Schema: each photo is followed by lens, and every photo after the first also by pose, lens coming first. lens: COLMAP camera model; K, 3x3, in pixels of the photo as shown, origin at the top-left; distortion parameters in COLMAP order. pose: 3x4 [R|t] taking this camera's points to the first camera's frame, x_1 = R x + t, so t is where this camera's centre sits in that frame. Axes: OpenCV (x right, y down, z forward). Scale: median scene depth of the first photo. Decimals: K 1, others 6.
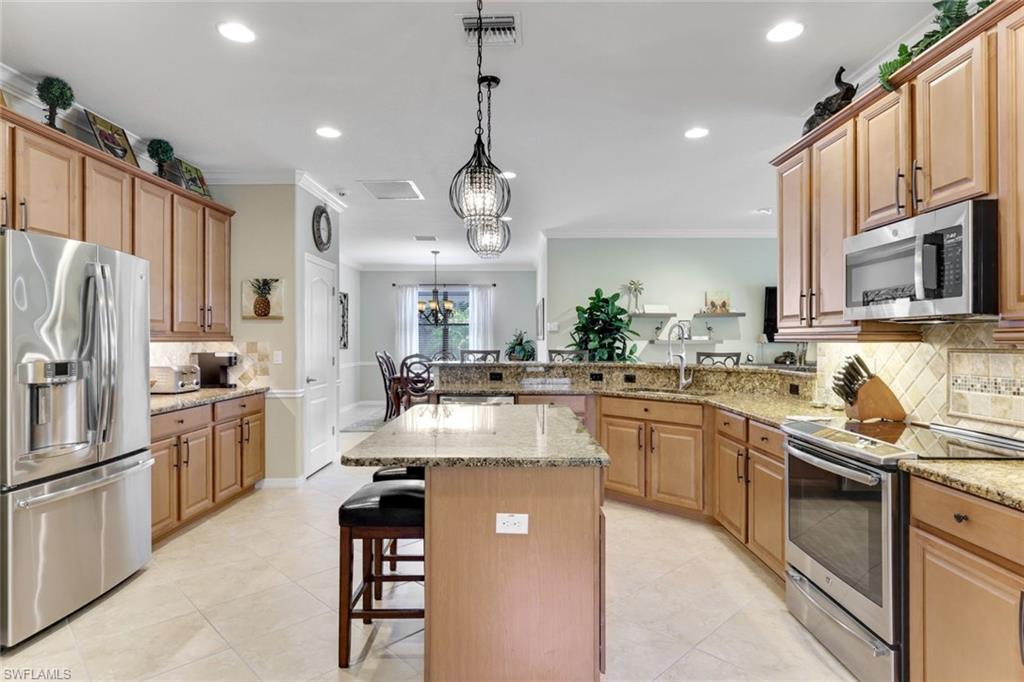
lens RADIAL K [[560.4, 0, 513.8], [0, 560.4, 337.1], [0, 0, 1]] dist [0.002273, 0.002907]
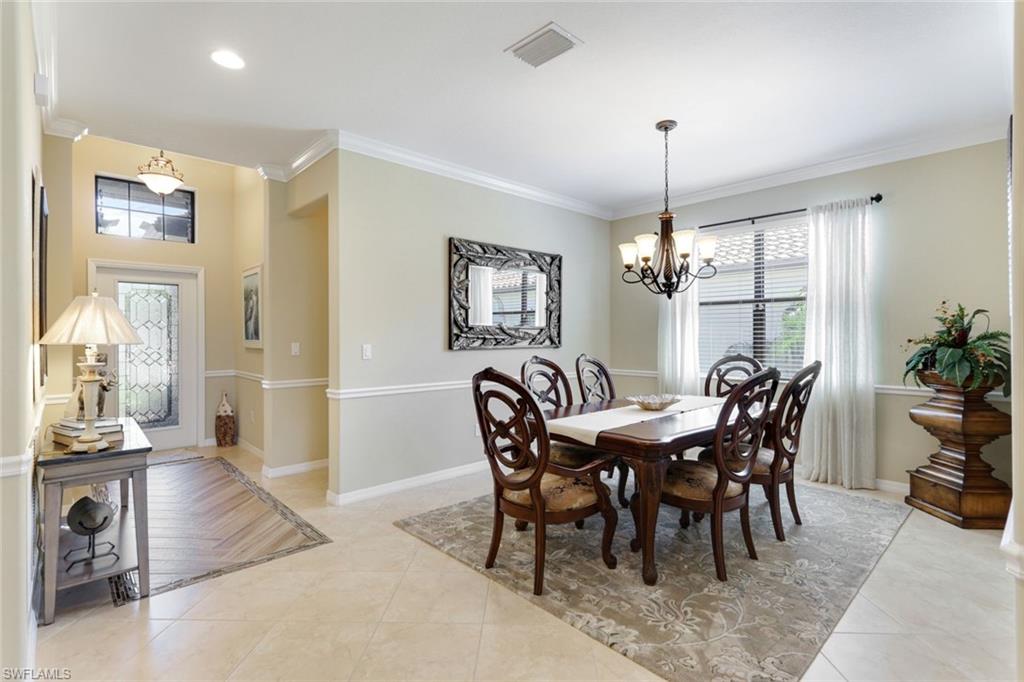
lens RADIAL K [[464.8, 0, 513.7], [0, 464.8, 339.7], [0, 0, 1]] dist [0.002090, 0.000888]
pose [[0.694695, 0.009017, -0.719248, 0.061110], [0.003589, 0.999866, 0.016002, 0.009987], [0.719295, -0.013698, 0.694570, 1.276008]]
